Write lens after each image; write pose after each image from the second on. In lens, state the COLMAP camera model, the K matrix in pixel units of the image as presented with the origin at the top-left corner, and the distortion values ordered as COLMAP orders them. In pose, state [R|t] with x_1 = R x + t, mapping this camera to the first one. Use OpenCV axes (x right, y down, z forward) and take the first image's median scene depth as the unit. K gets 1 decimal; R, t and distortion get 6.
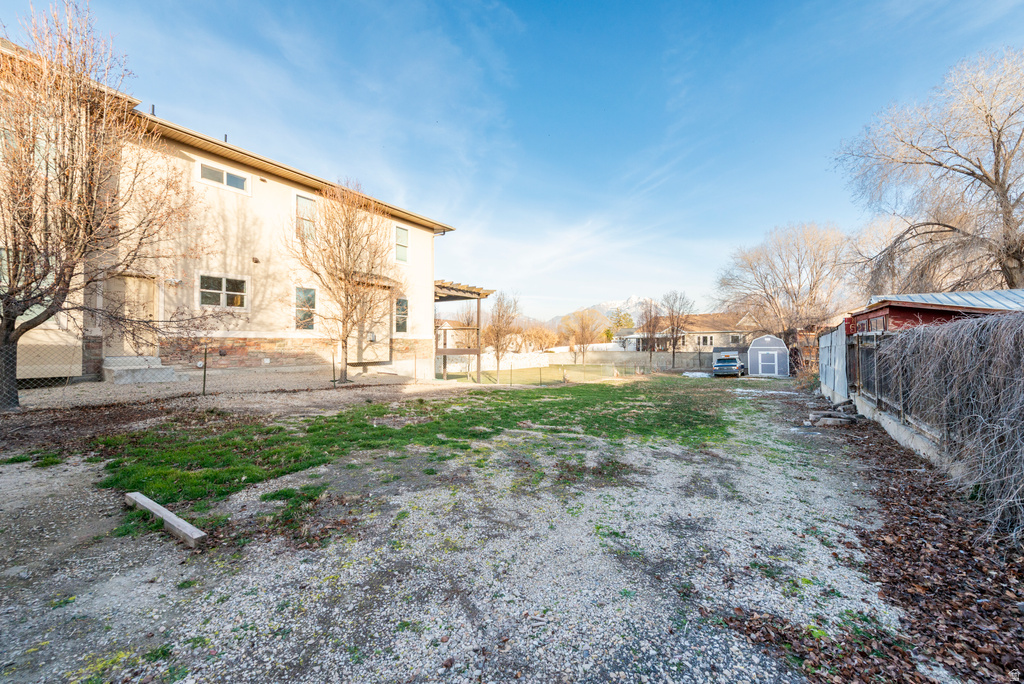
lens RADIAL K [[402.4, 0, 512.0], [0, 402.4, 342.0], [0, 0, 1]] dist [-0.000859, -0.000204]
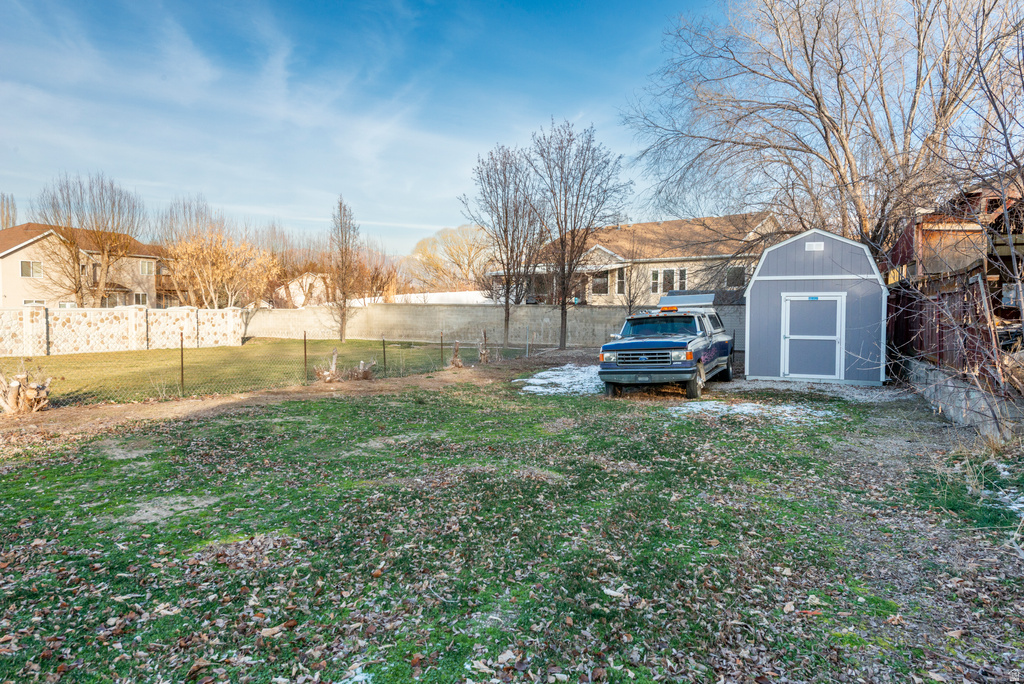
lens RADIAL K [[690.6, 0, 512.0], [0, 690.6, 342.0], [0, 0, 1]] dist [0.002345, 0.000451]
pose [[0.989360, -0.000005, 0.145491, 0.871510], [-0.007717, 0.998590, 0.052516, 0.079525], [-0.145286, -0.053080, 0.987965, 1.349237]]
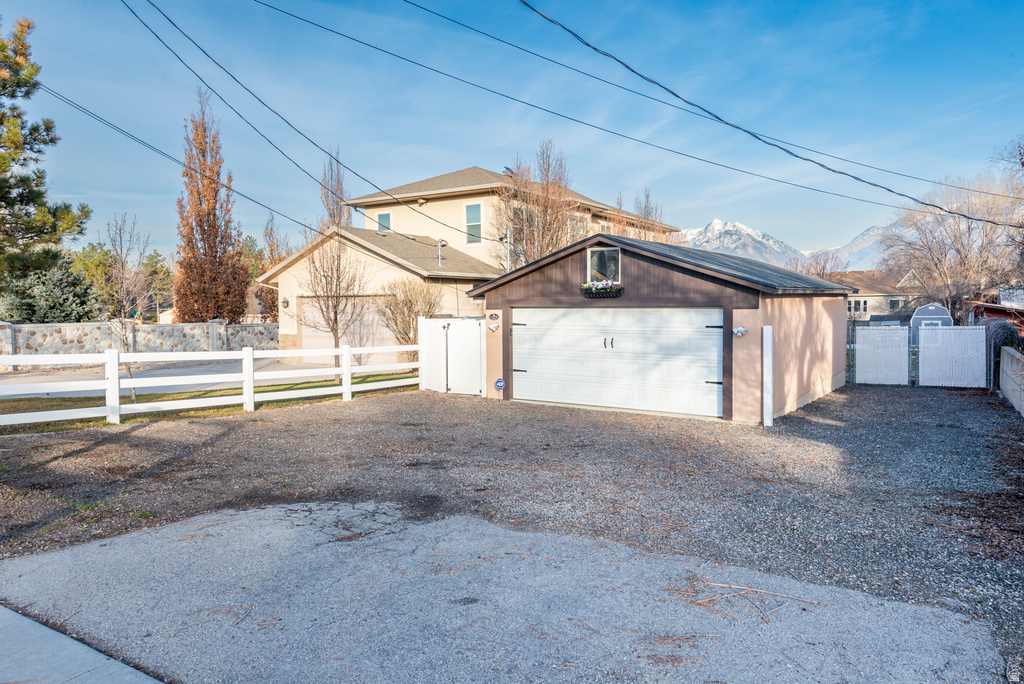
lens RADIAL K [[690.6, 0, 512.0], [0, 690.6, 342.0], [0, 0, 1]] dist [0.002345, 0.000451]
pose [[0.999877, -0.012203, 0.009834, -0.825815], [0.011594, 0.998144, 0.059783, -0.079319], [-0.010545, -0.059662, 0.998163, -1.377793]]
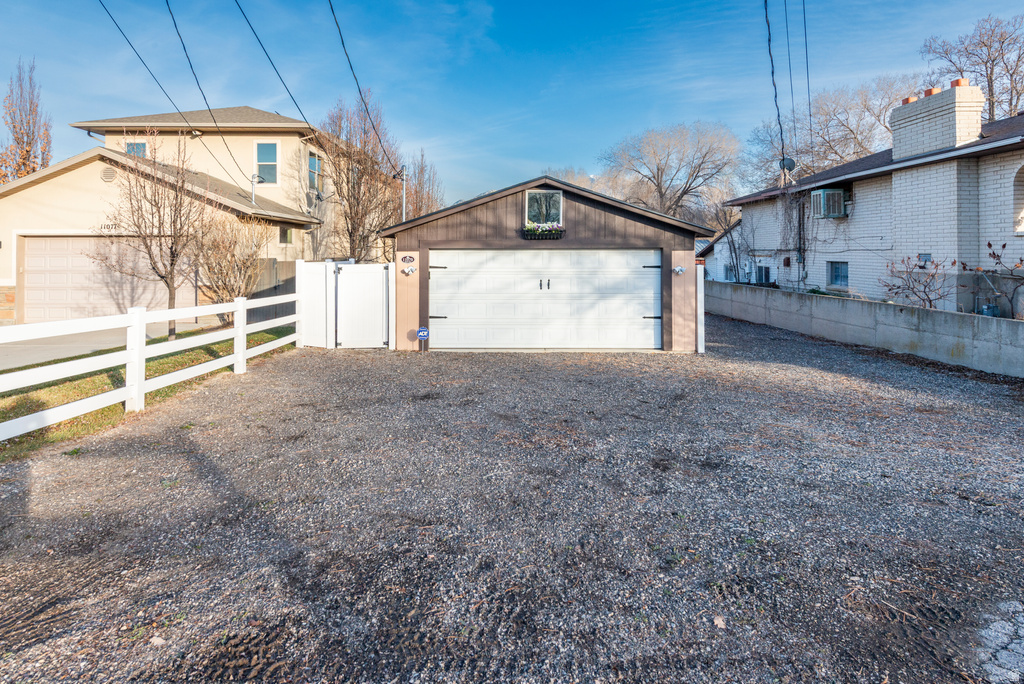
lens RADIAL K [[568.5, 0, 512.4], [0, 568.5, 253.8], [0, 0, 1]] dist [0.000668, -0.000148]
pose [[0.829417, -0.004701, 0.558610, -1.138220], [0.002963, 0.999988, 0.004016, -0.066580], [-0.558622, -0.001676, 0.829421, -1.081144]]
